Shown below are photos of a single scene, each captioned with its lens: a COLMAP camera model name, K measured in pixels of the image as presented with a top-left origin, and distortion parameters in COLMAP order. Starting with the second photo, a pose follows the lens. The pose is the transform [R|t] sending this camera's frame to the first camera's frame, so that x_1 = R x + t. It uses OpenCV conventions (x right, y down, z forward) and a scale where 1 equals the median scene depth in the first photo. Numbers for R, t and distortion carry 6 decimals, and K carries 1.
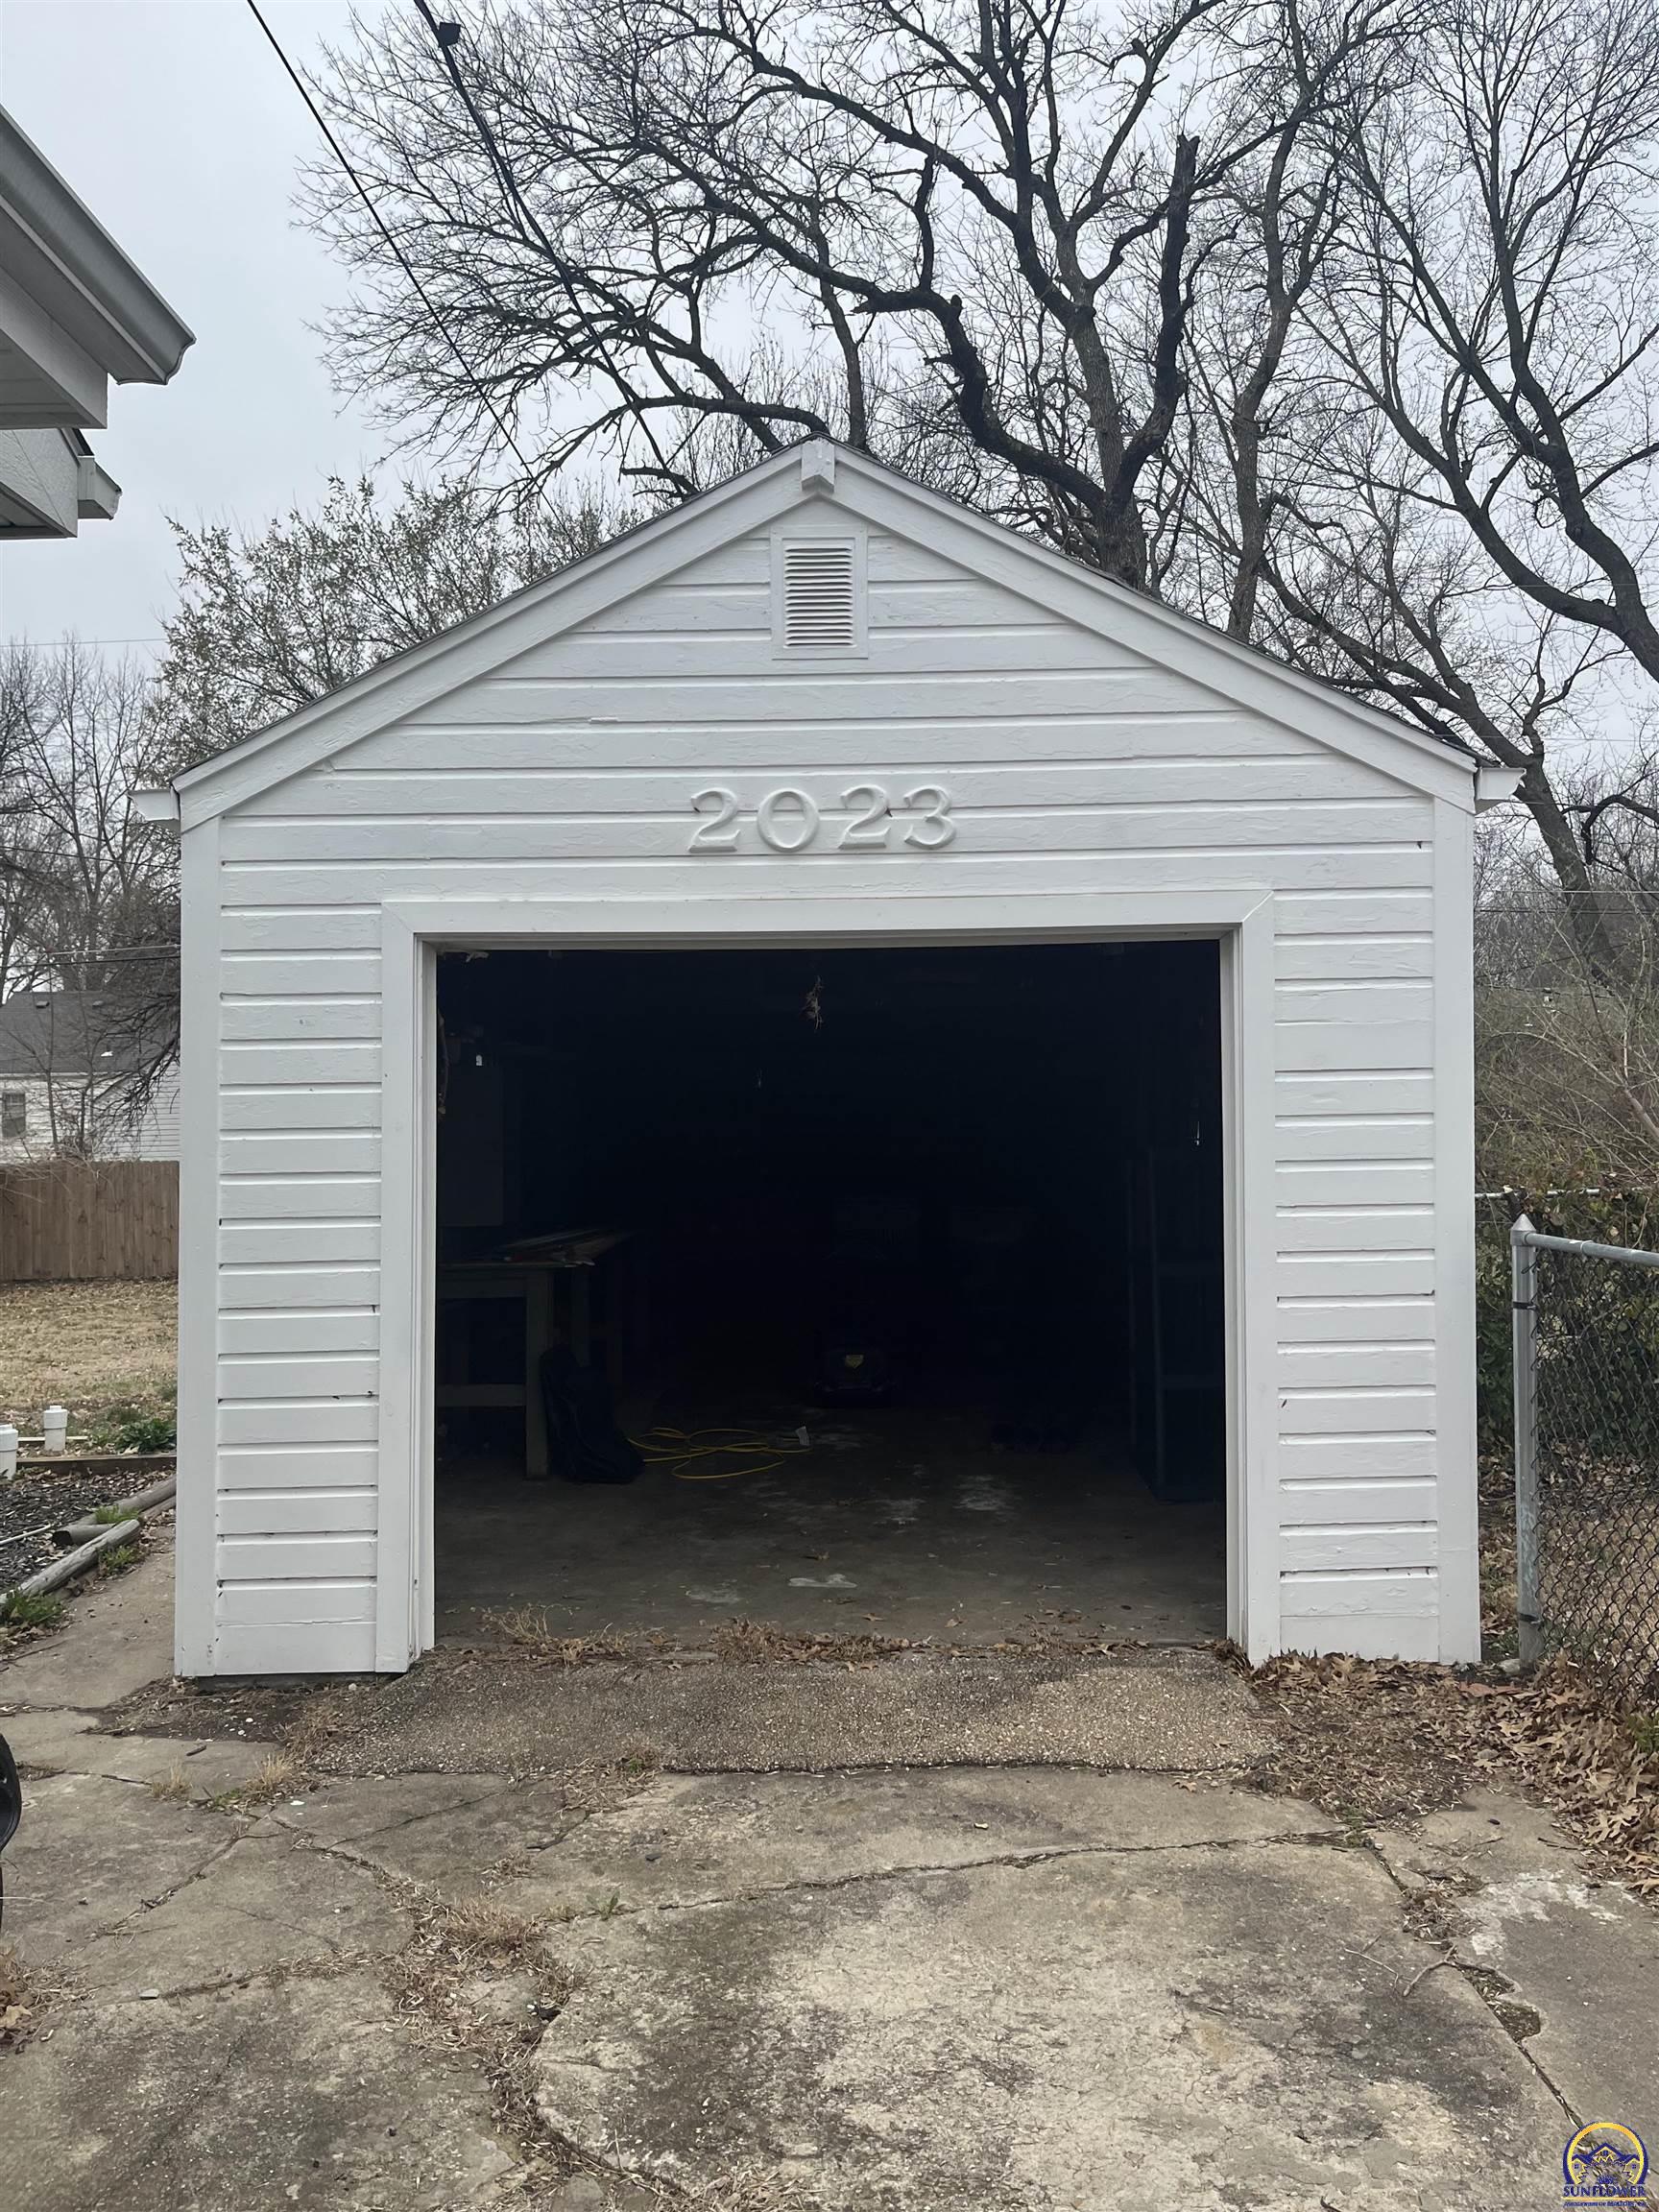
lens RADIAL K [[1676.4, 0, 836.2], [0, 1676.4, 1100.0], [0, 0, 1]] dist [0.057662, -0.080187]
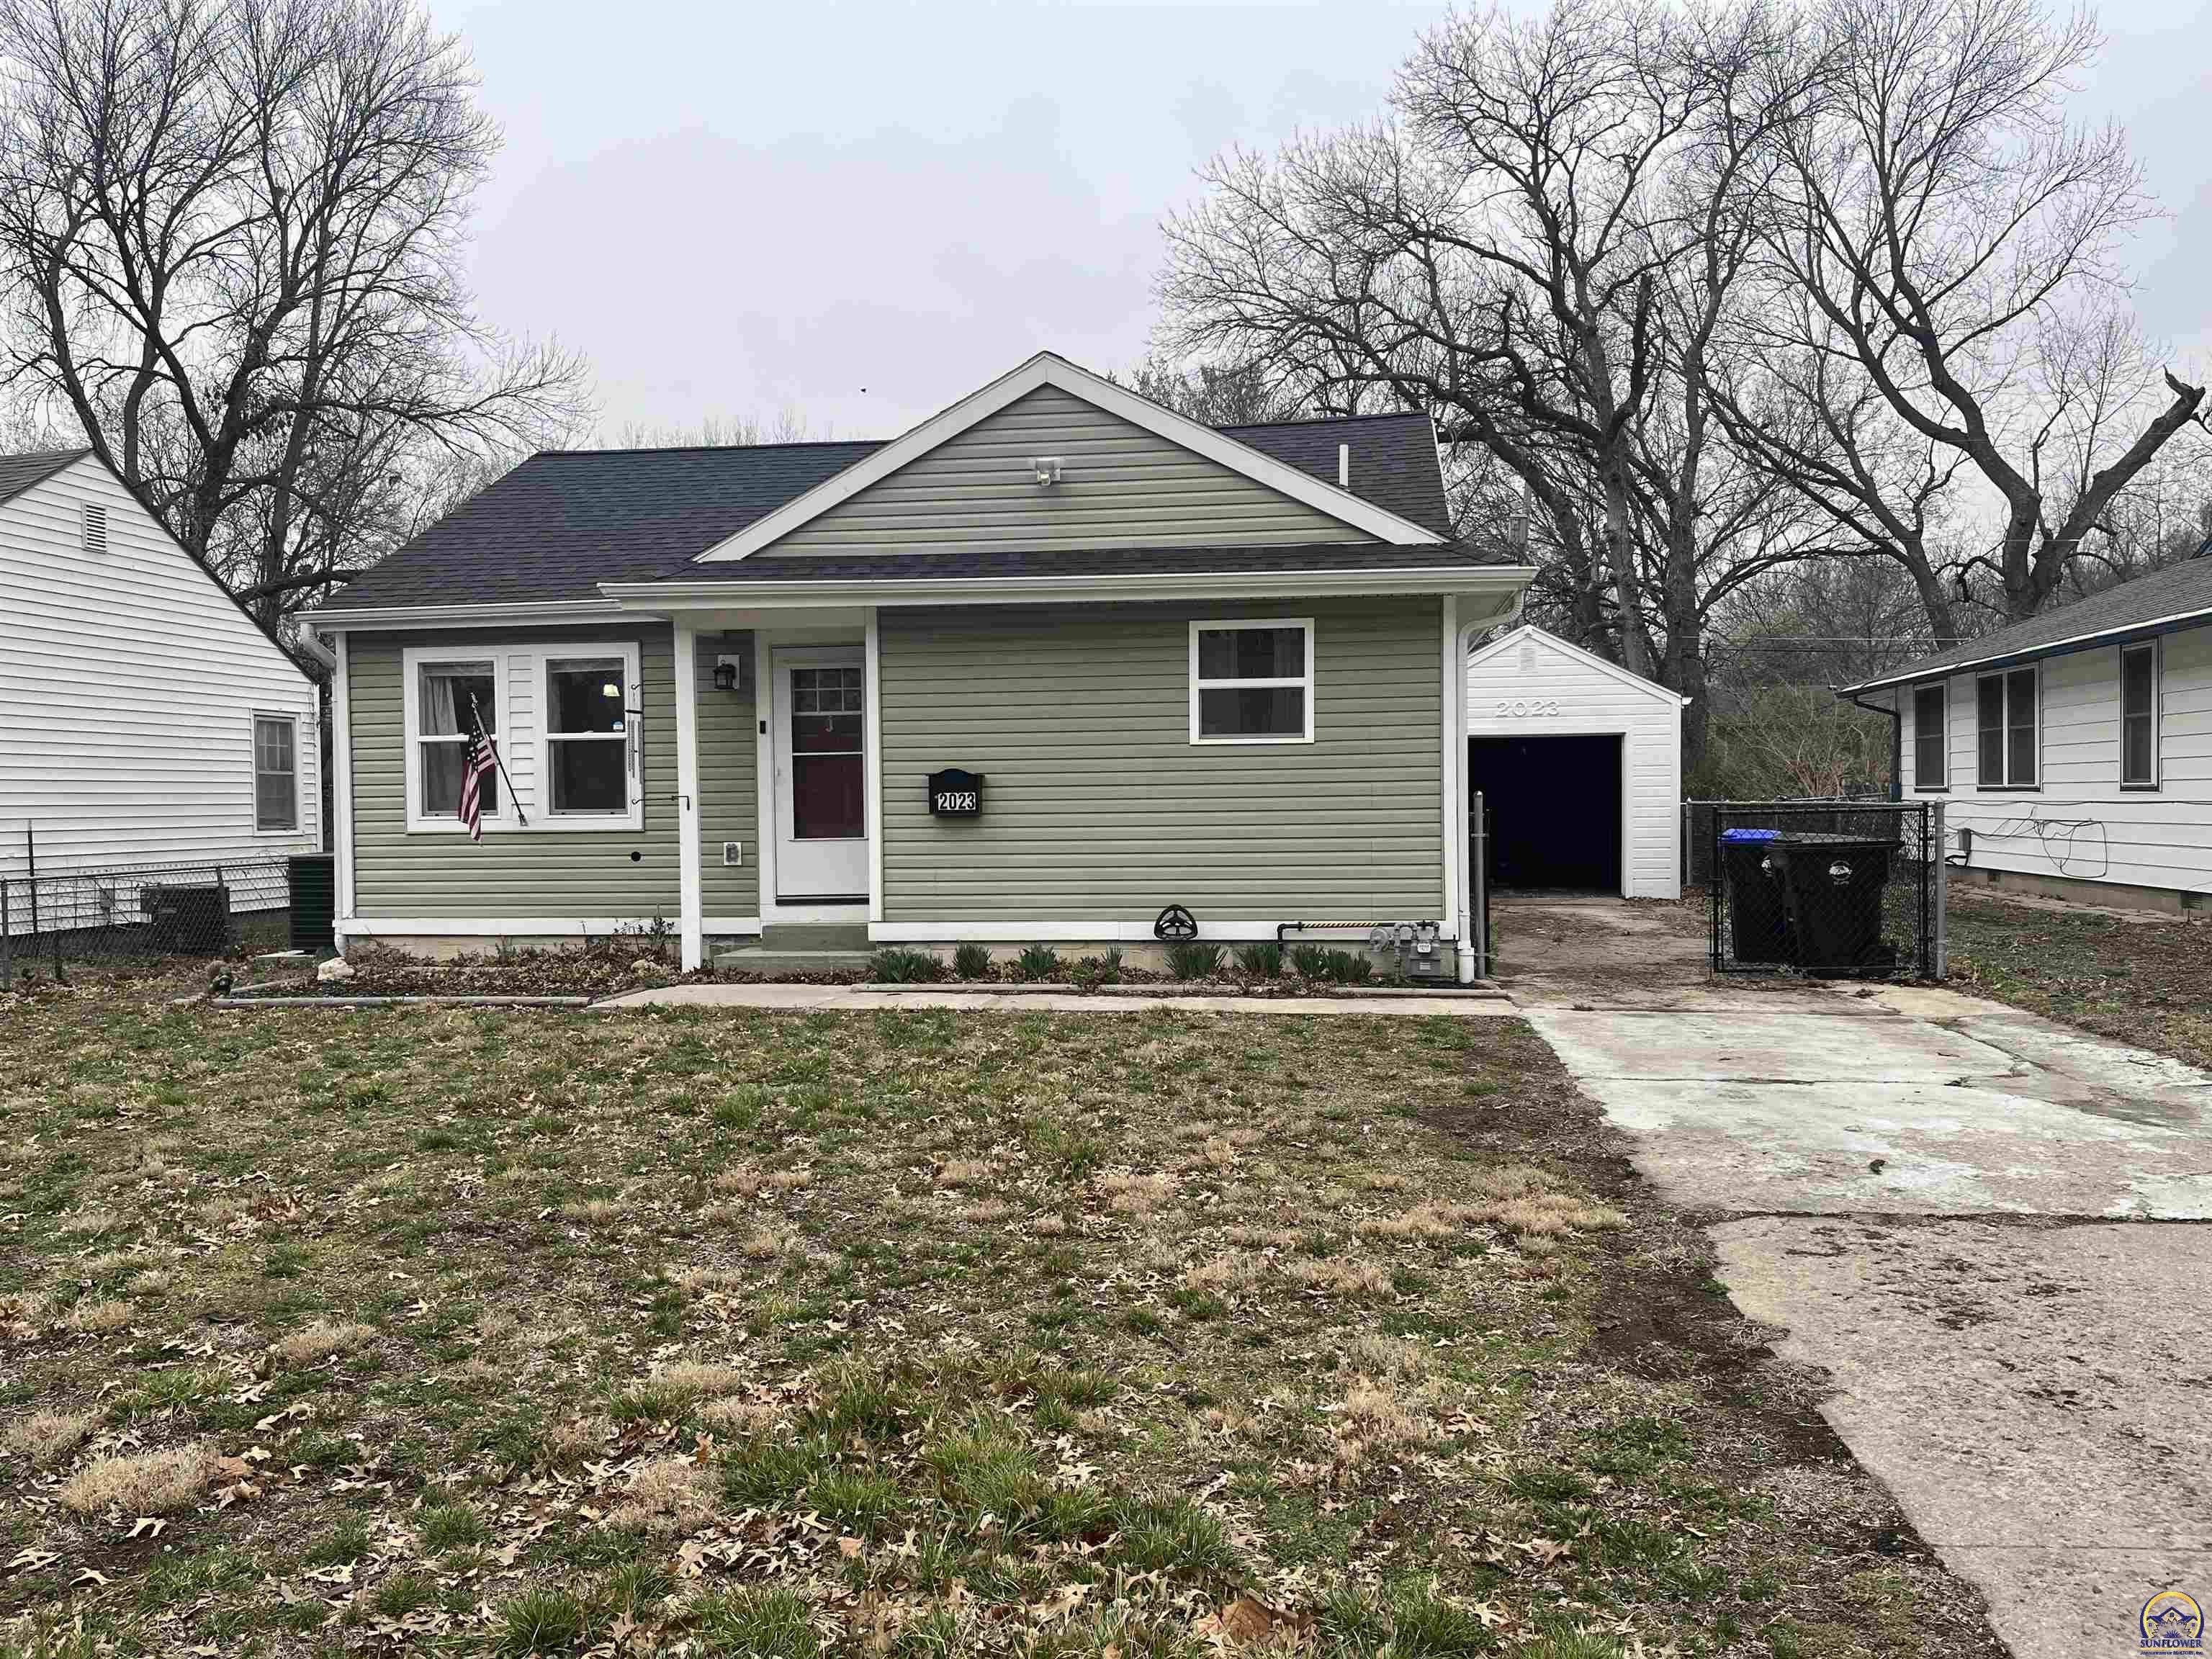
lens RADIAL K [[1676.4, 0, 1094.9], [0, 1676.4, 838.9], [0, 0, 1]] dist [0.057662, -0.080187]
pose [[0.990697, 0.003315, -0.136043, -0.085560], [0.001834, 0.999287, 0.037707, 0.000630], [0.136071, -0.037606, 0.989985, -0.569521]]
